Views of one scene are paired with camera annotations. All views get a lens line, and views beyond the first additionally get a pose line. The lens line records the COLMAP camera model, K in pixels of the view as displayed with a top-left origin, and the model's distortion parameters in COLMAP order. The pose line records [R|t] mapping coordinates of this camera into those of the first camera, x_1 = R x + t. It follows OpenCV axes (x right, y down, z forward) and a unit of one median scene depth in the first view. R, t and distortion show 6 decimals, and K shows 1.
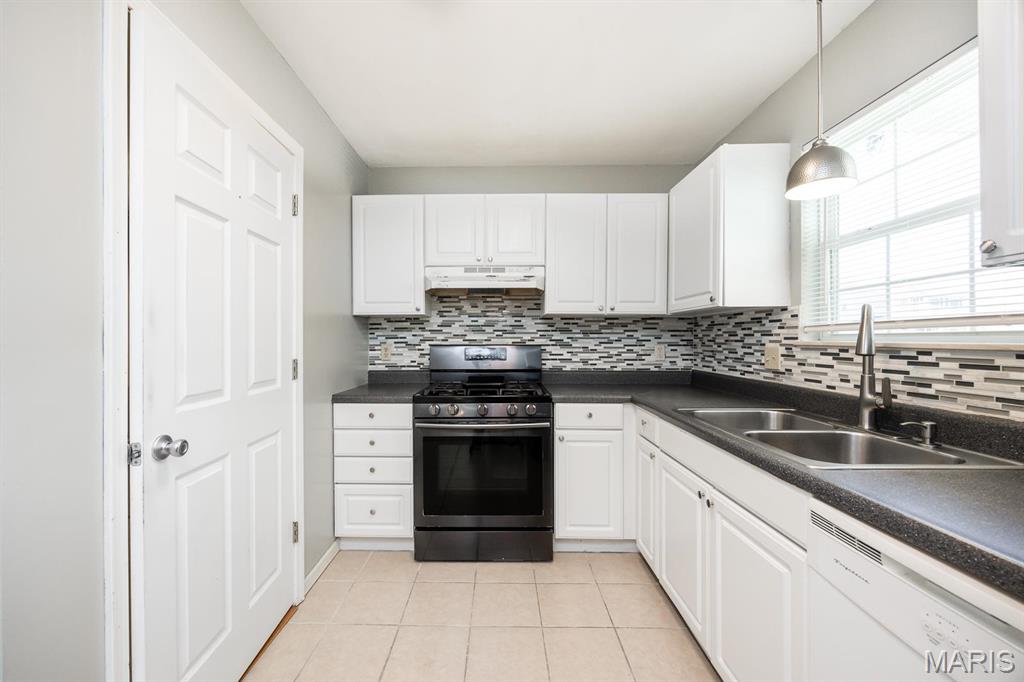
lens RADIAL K [[410.1, 0, 492.0], [0, 410.1, 342.0], [0, 0, 1]] dist [-0.001345, 0.000003]
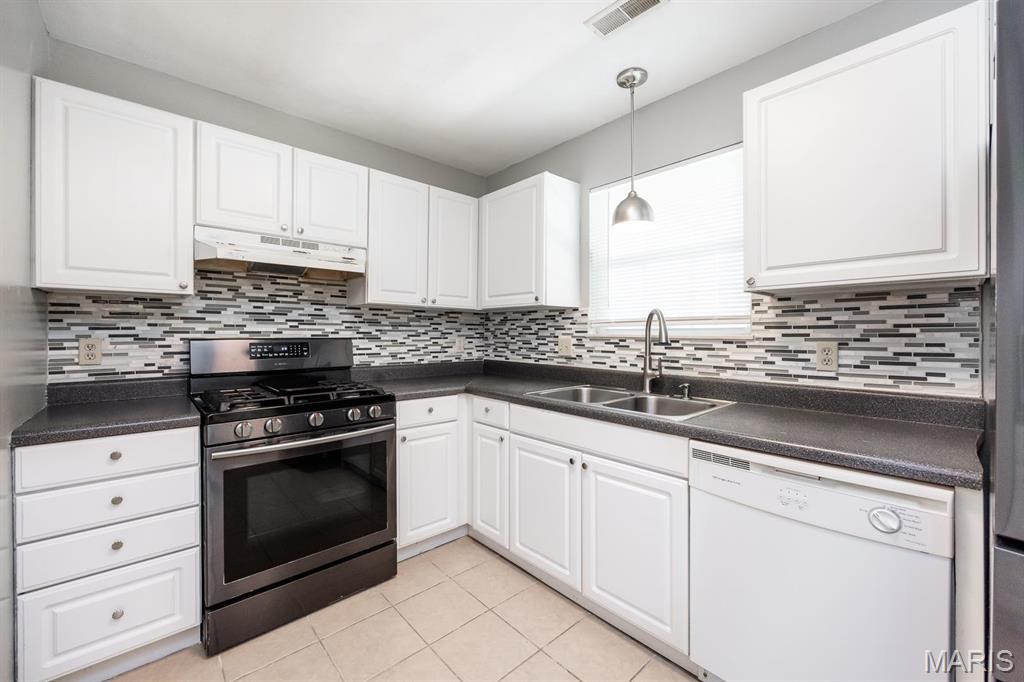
lens RADIAL K [[412.8, 0, 514.8], [0, 412.8, 334.5], [0, 0, 1]] dist [-0.000380, -0.000188]
pose [[0.724337, 0.000695, 0.689446, -0.251893], [0.000957, 0.999998, -0.002013, 0.001561], [-0.689446, 0.002117, 0.724334, 0.132314]]
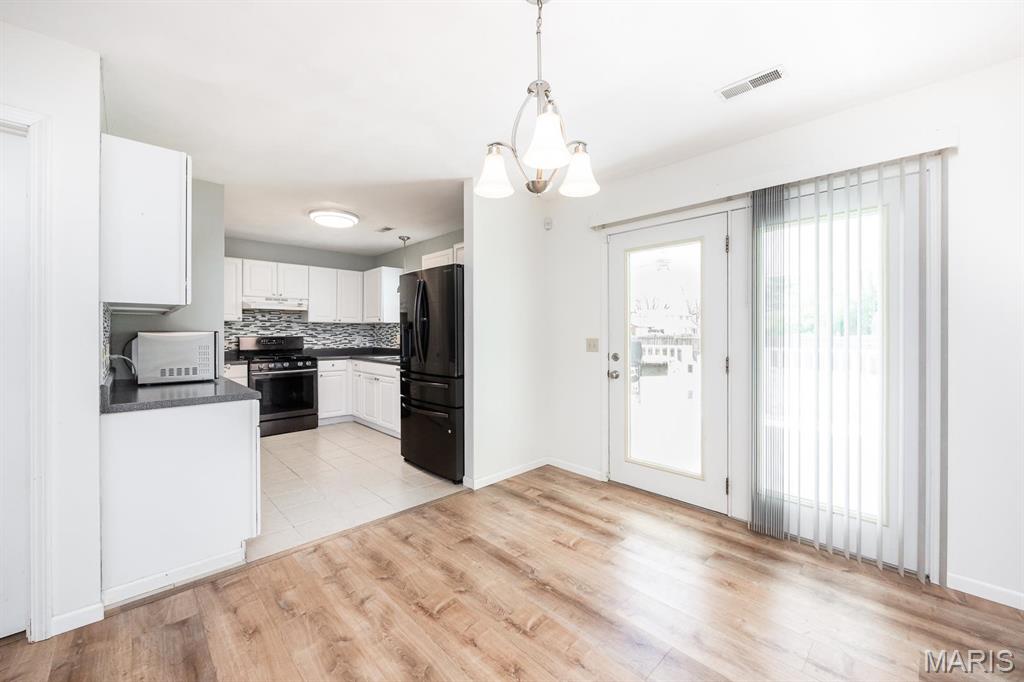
lens RADIAL K [[399.5, 0, 500.5], [0, 399.5, 335.8], [0, 0, 1]] dist [-0.002701, -0.000214]
pose [[0.717160, -0.004162, 0.696896, -0.602212], [0.005396, 0.999985, 0.000420, 0.008789], [-0.696888, 0.003459, 0.717172, -1.194448]]
